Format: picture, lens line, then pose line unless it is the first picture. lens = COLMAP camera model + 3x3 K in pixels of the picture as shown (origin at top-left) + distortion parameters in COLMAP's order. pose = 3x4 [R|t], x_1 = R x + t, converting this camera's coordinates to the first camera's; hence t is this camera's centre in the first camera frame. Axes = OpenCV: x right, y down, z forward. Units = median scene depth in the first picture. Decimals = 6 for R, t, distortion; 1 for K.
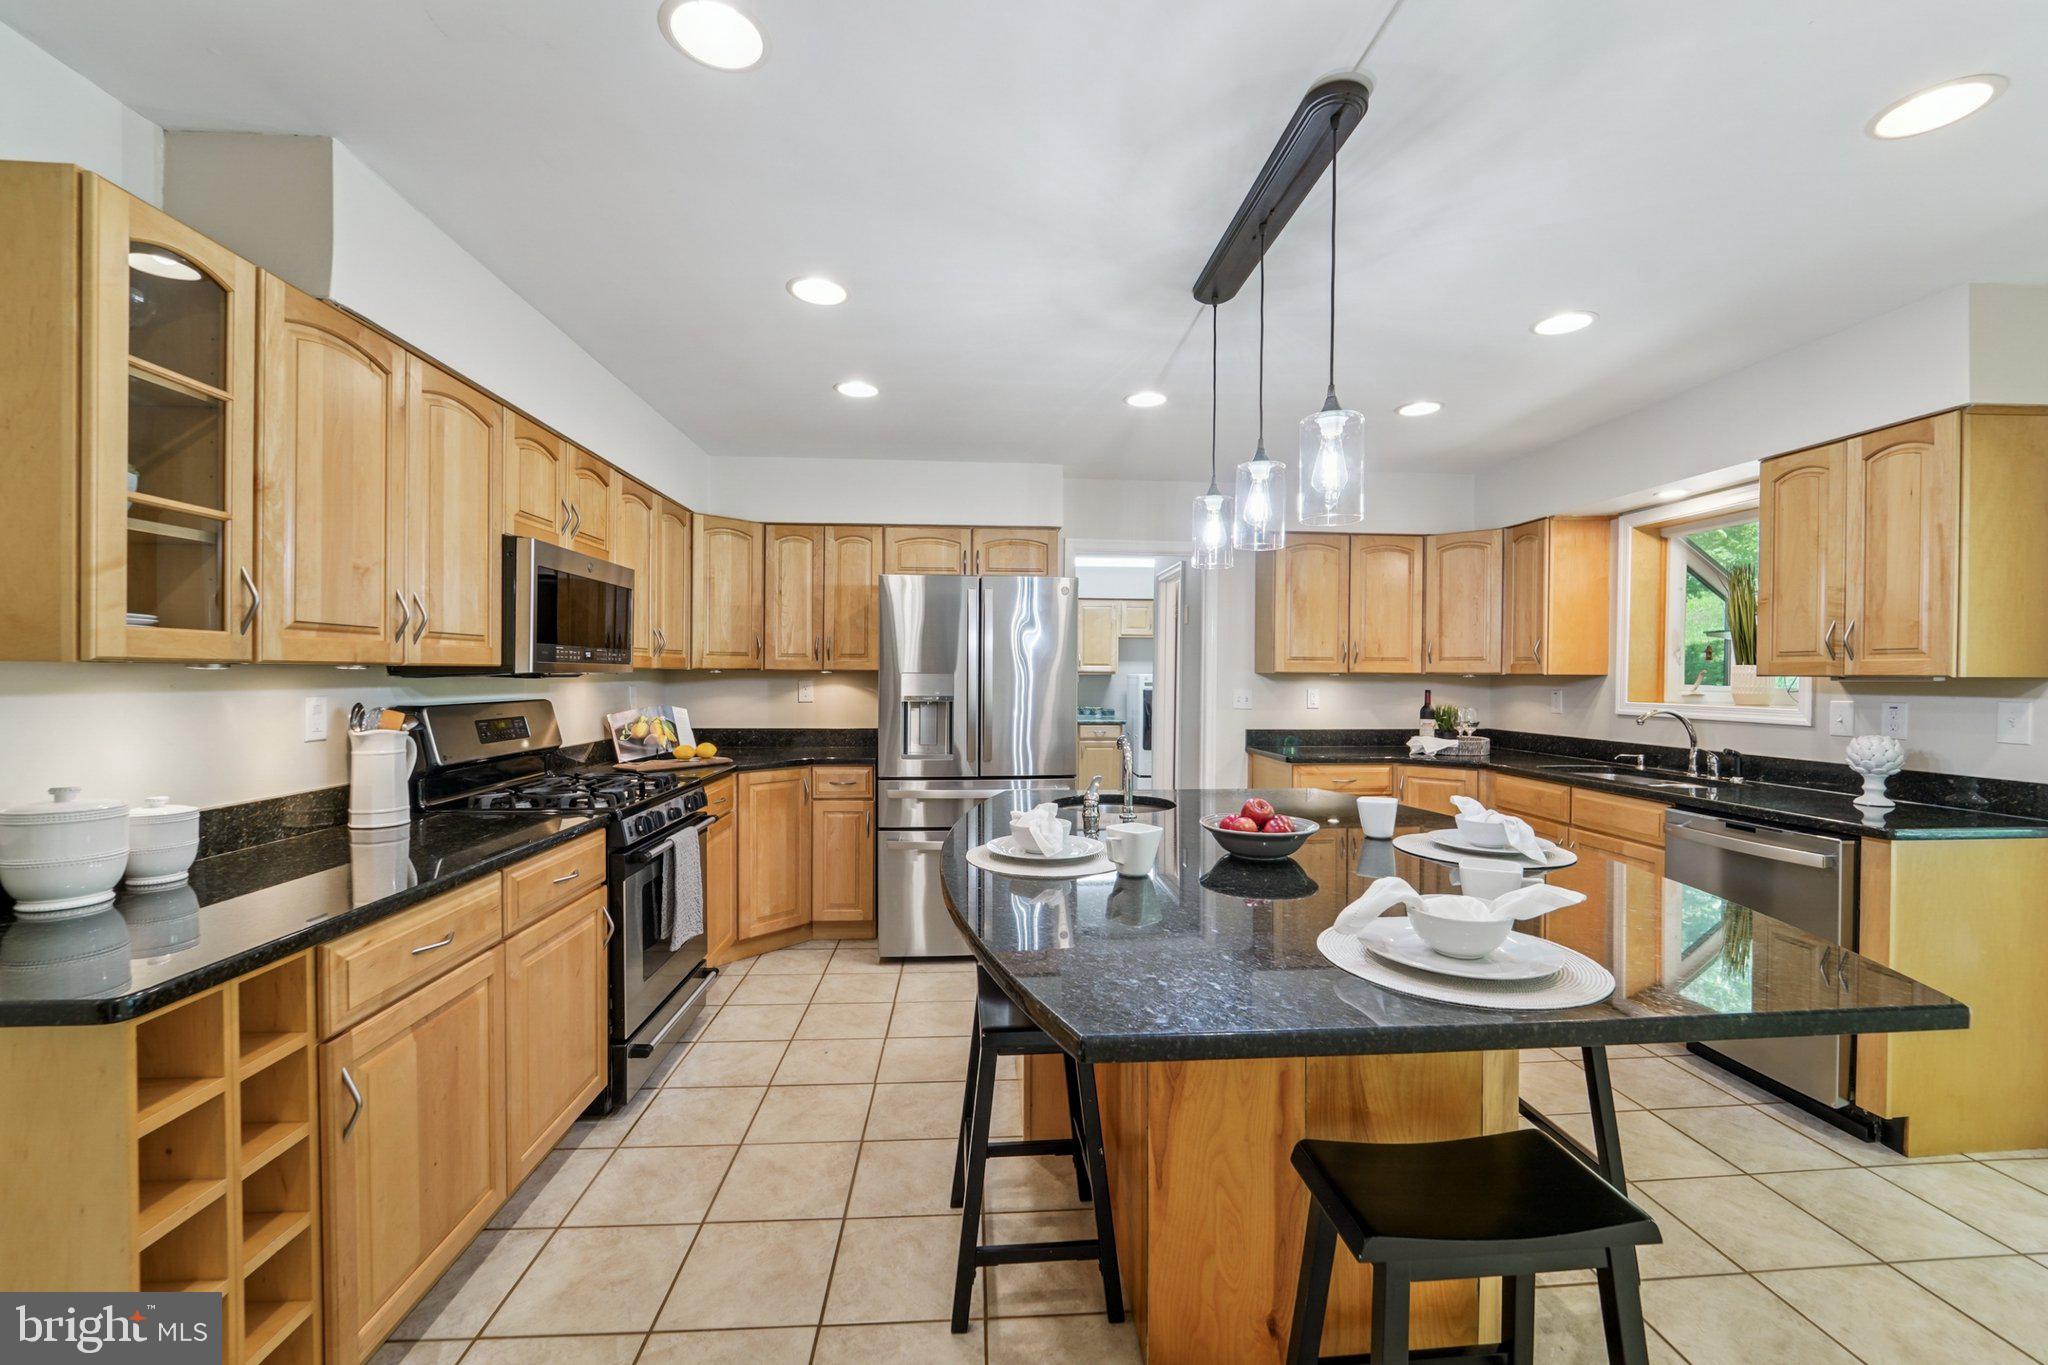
lens RADIAL K [[836.5, 0, 1013.1], [0, 836.5, 678.1], [0, 0, 1]] dist [-0.011608, 0.000086]
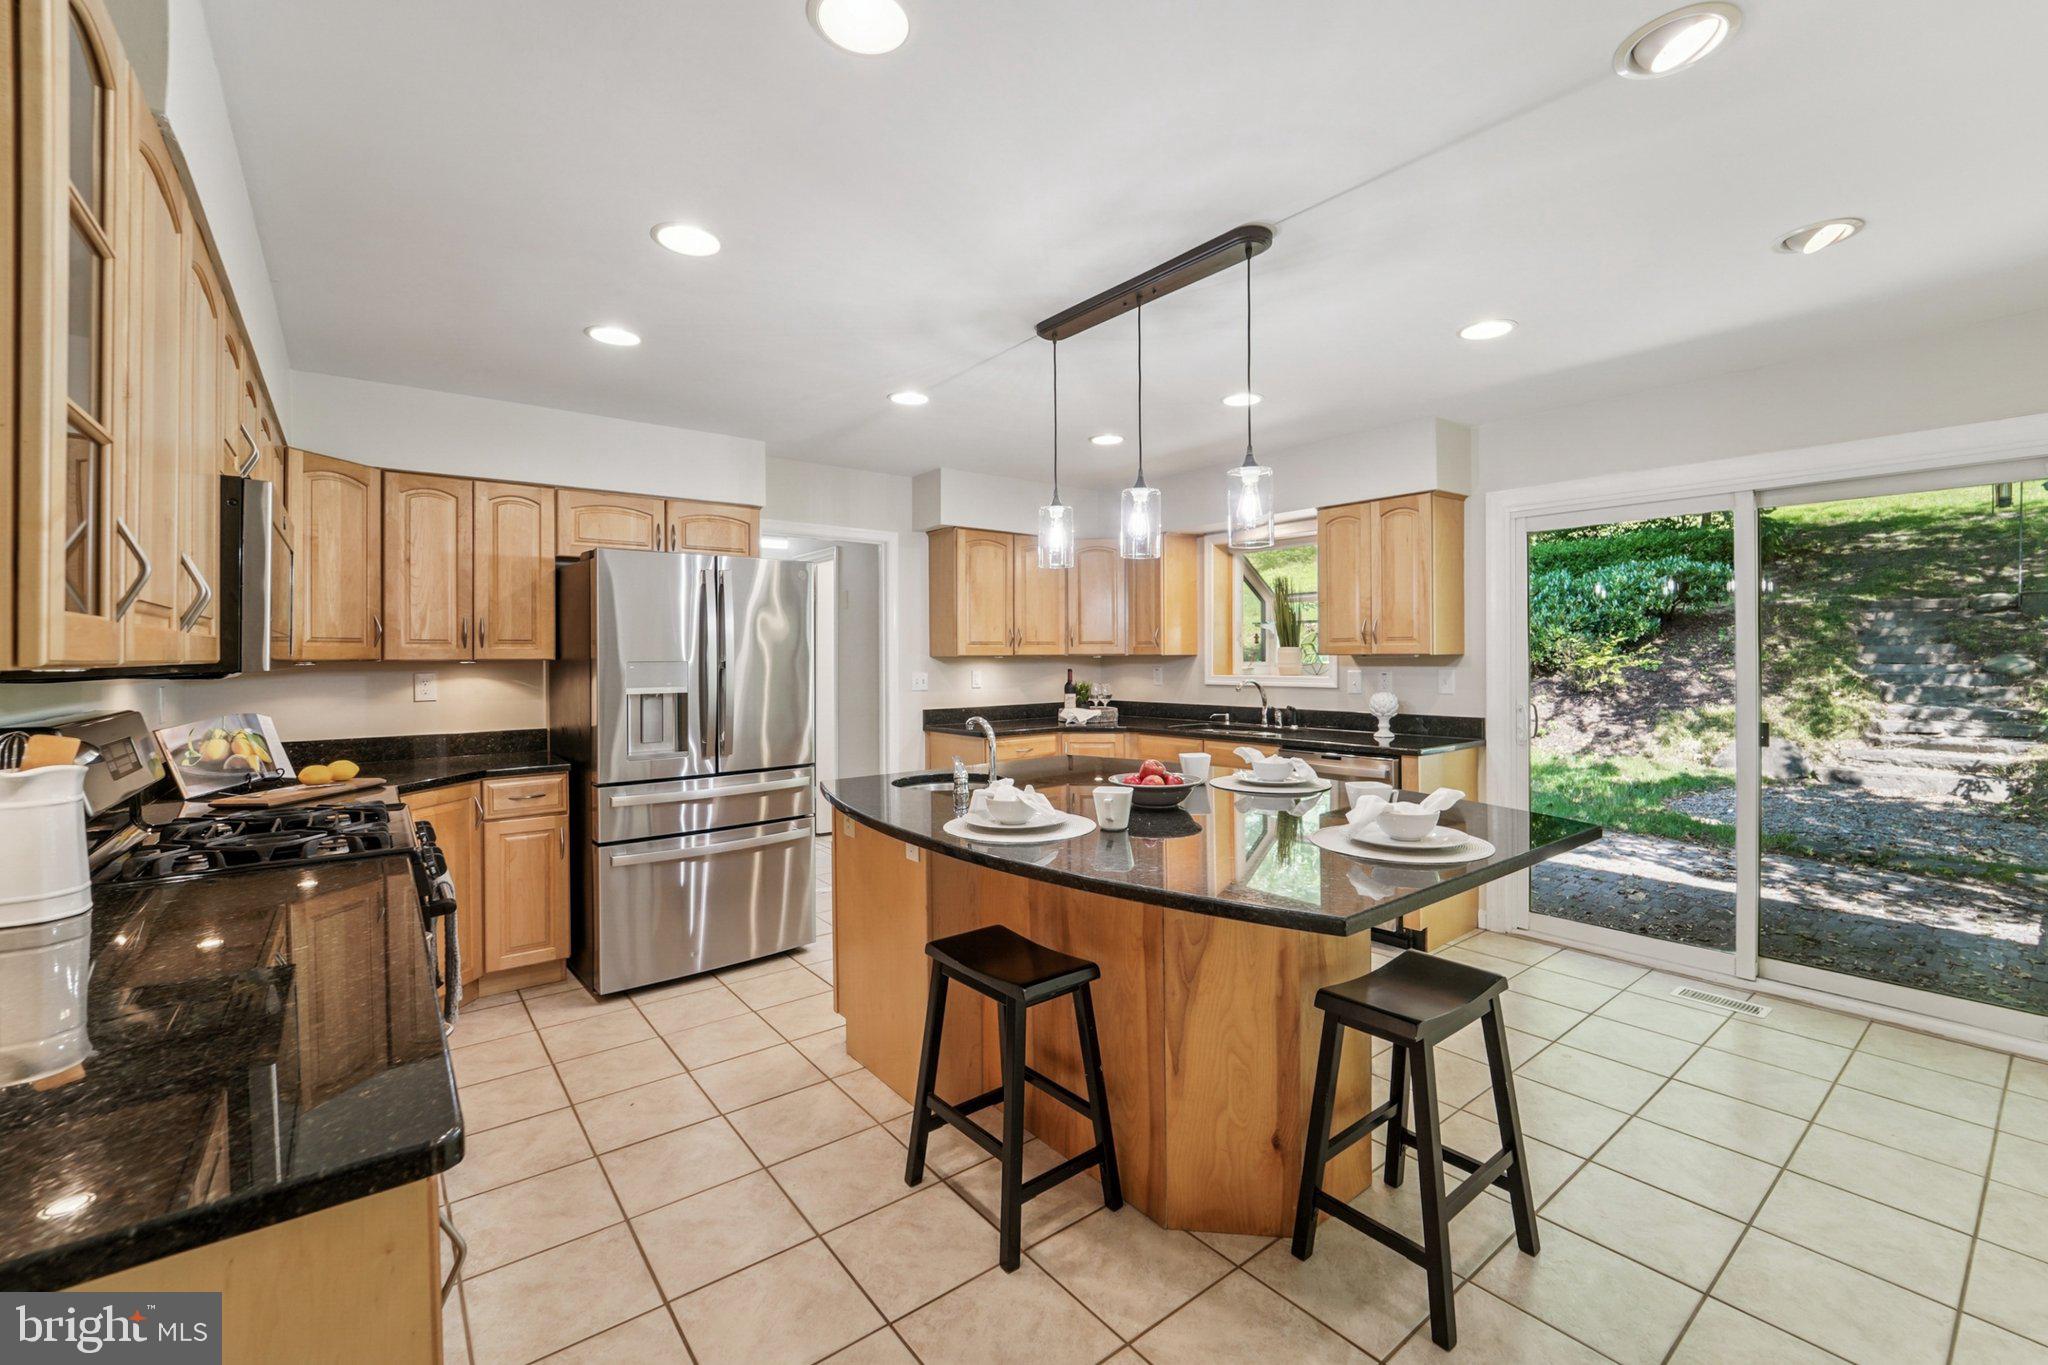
lens RADIAL K [[836.5, 0, 1077.3], [0, 836.5, 649.4], [0, 0, 1]] dist [-0.011608, 0.000086]
pose [[0.823557, -0.007501, 0.567184, -0.220552], [0.014819, 0.999856, -0.008295, -0.004873], [-0.567040, 0.015237, 0.823549, 0.016071]]
